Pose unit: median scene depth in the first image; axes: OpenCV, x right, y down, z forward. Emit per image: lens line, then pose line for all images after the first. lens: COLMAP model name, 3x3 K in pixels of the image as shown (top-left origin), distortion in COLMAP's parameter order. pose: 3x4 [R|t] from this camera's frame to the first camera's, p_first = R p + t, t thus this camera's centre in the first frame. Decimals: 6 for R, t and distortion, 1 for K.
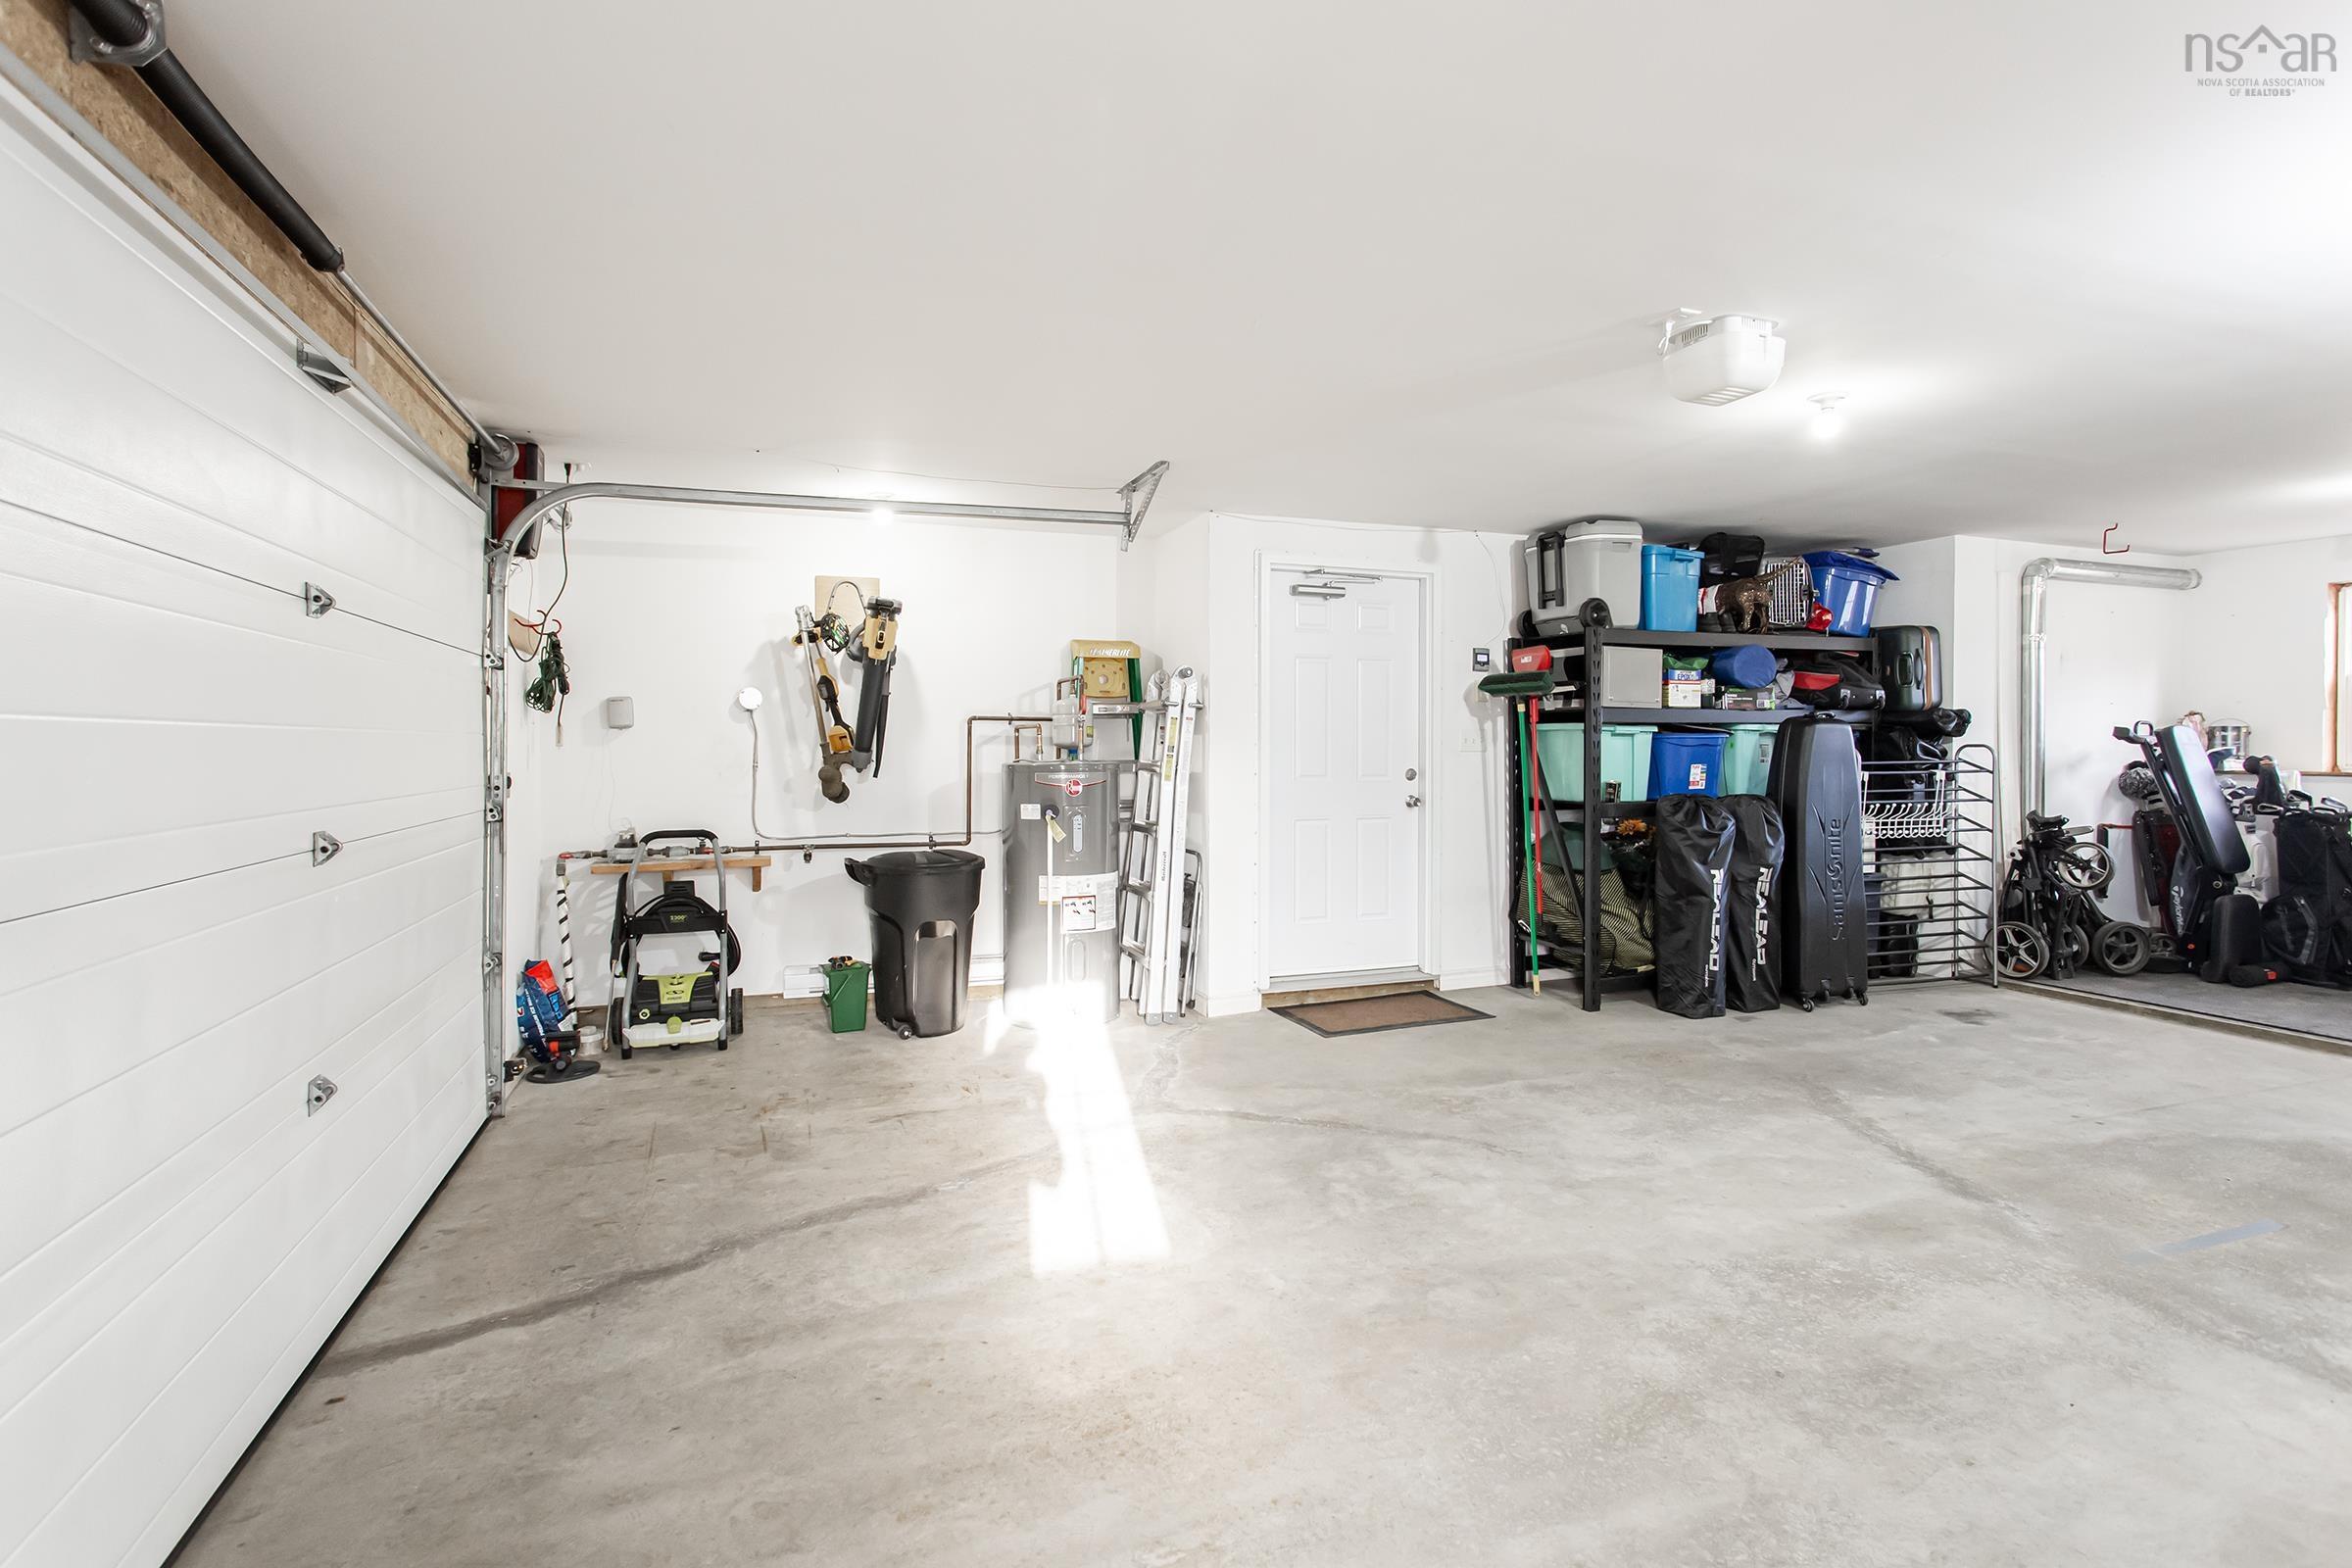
lens RADIAL K [[1137.2, 0, 1176.0], [0, 1137.2, 784.0], [0, 0, 1]] dist [0.001794, 0.000385]
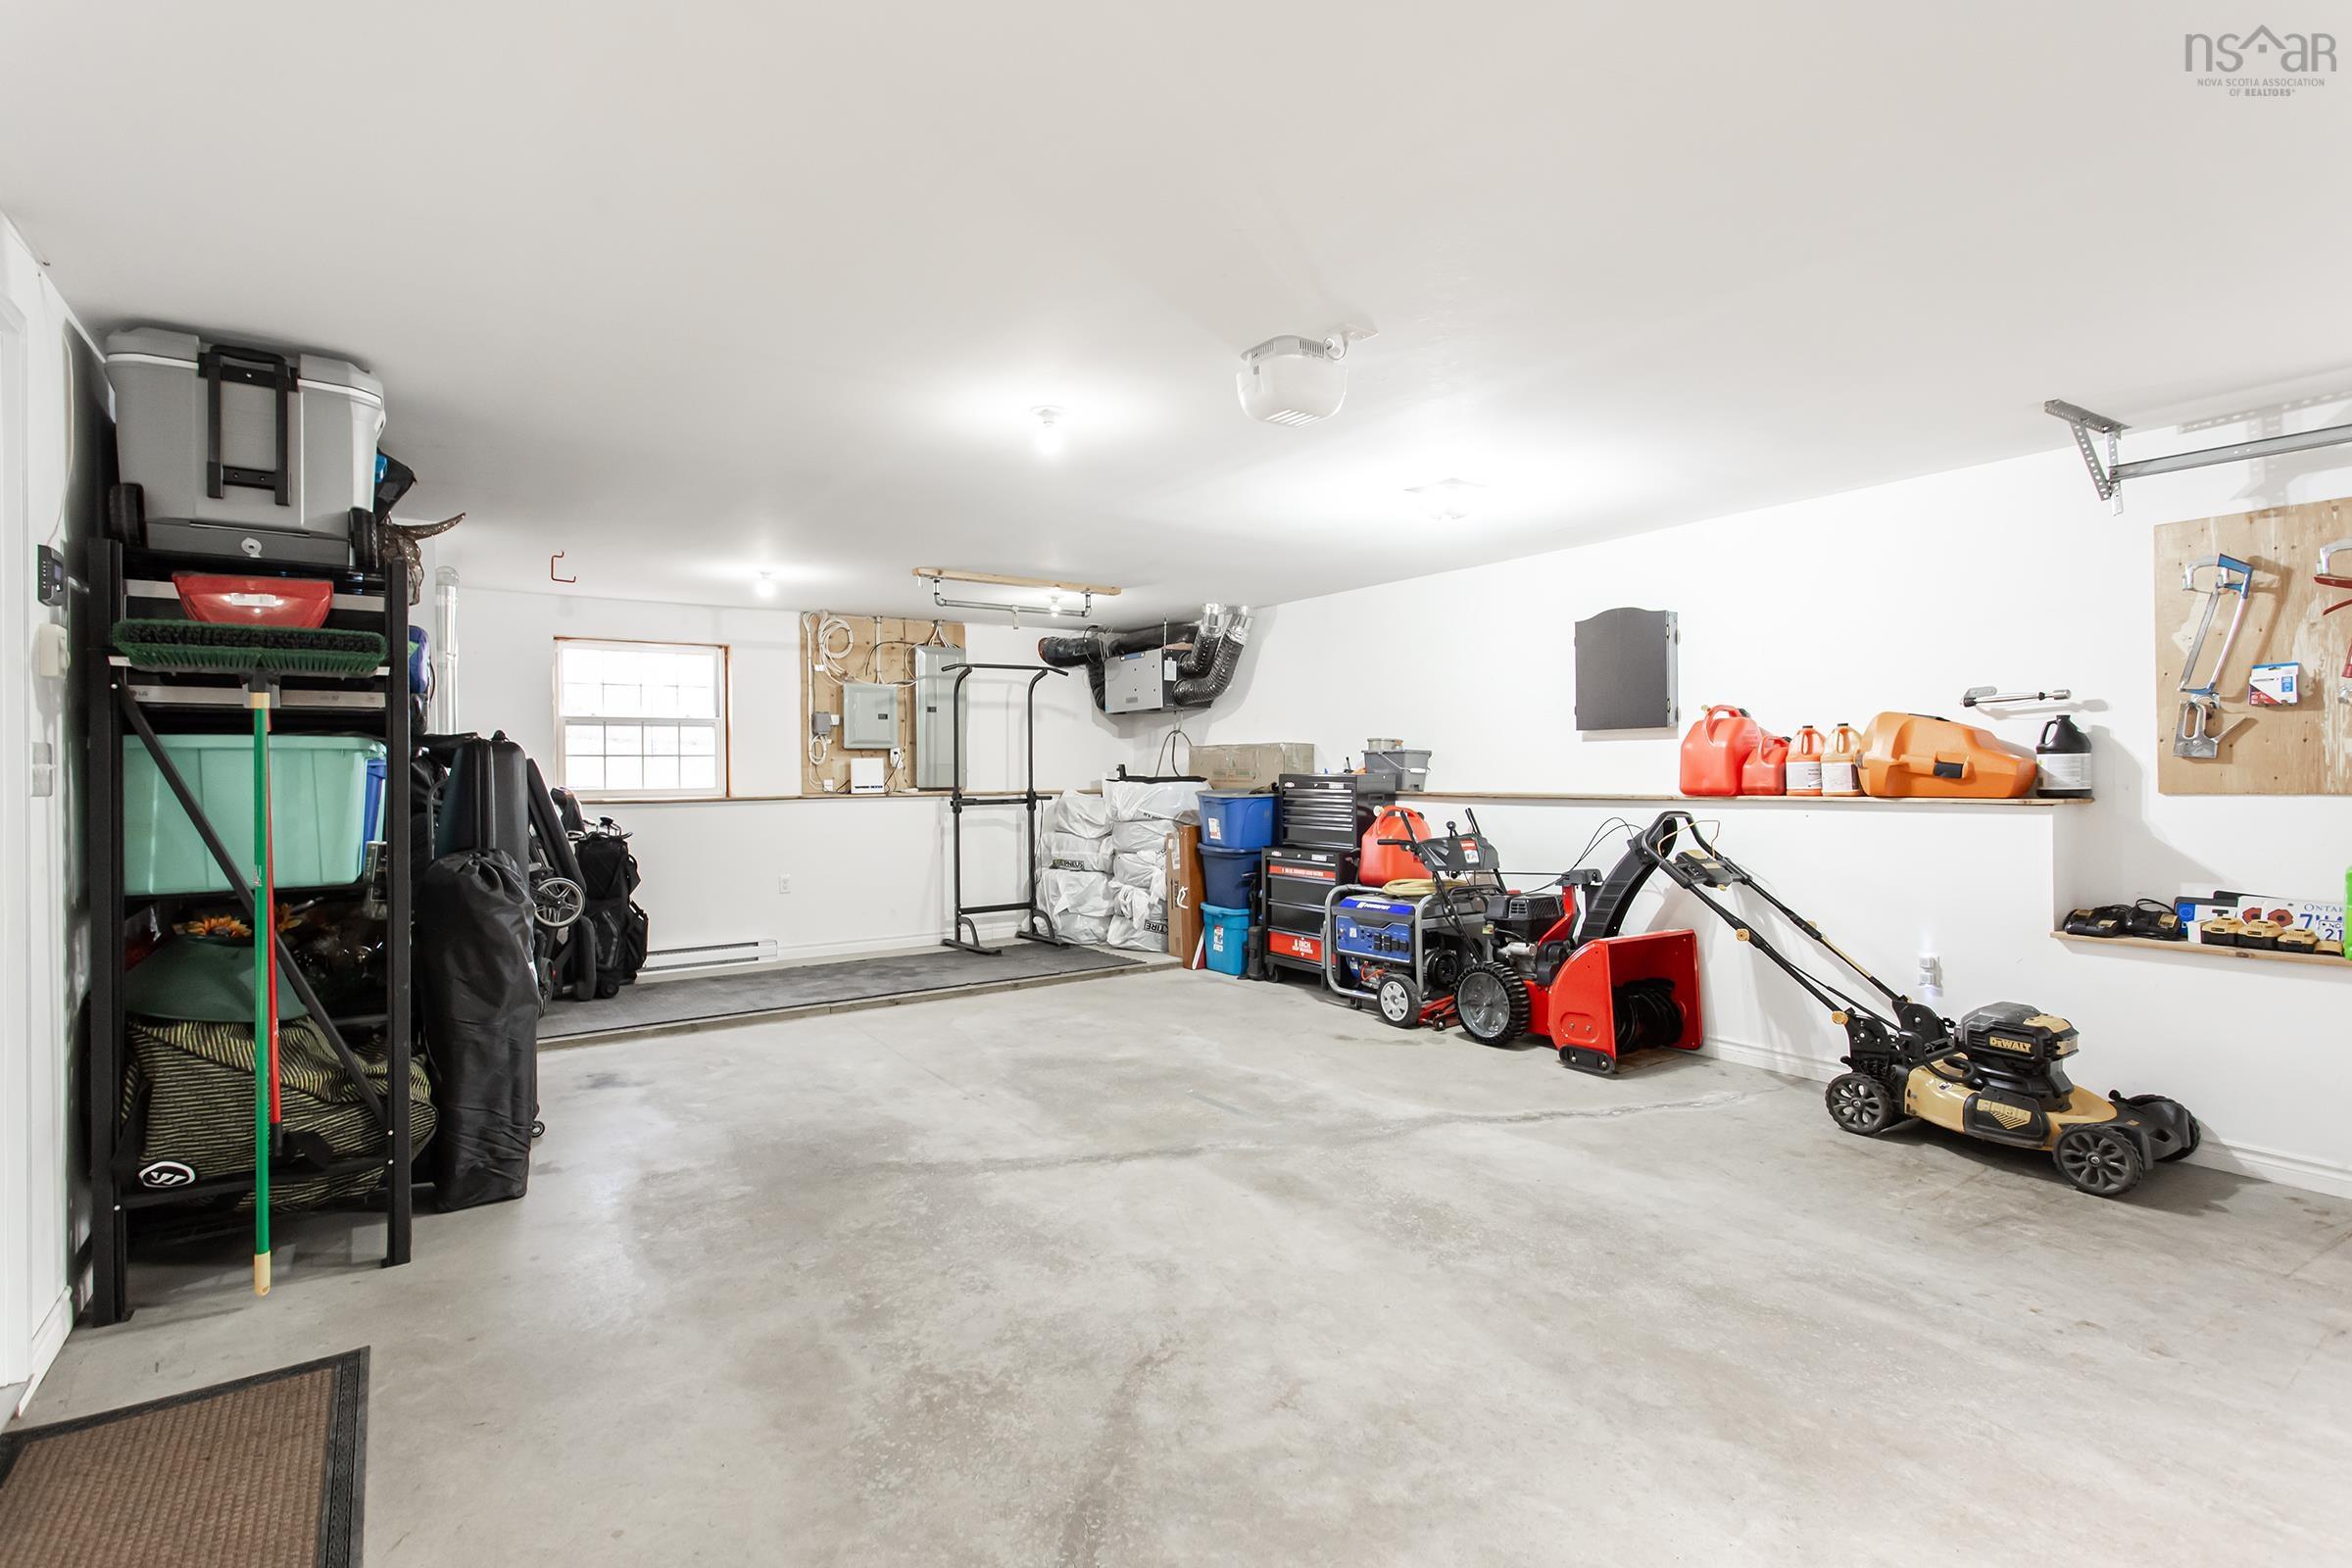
lens RADIAL K [[1120.2, 0, 1185.7], [0, 1120.2, 756.7], [0, 0, 1]] dist [0.000866, 0.001113]
pose [[-0.242789, 0.017179, 0.969927, -0.407491], [0.043716, 0.999021, -0.006752, -0.036064], [-0.969094, 0.040762, -0.243302, 1.213561]]
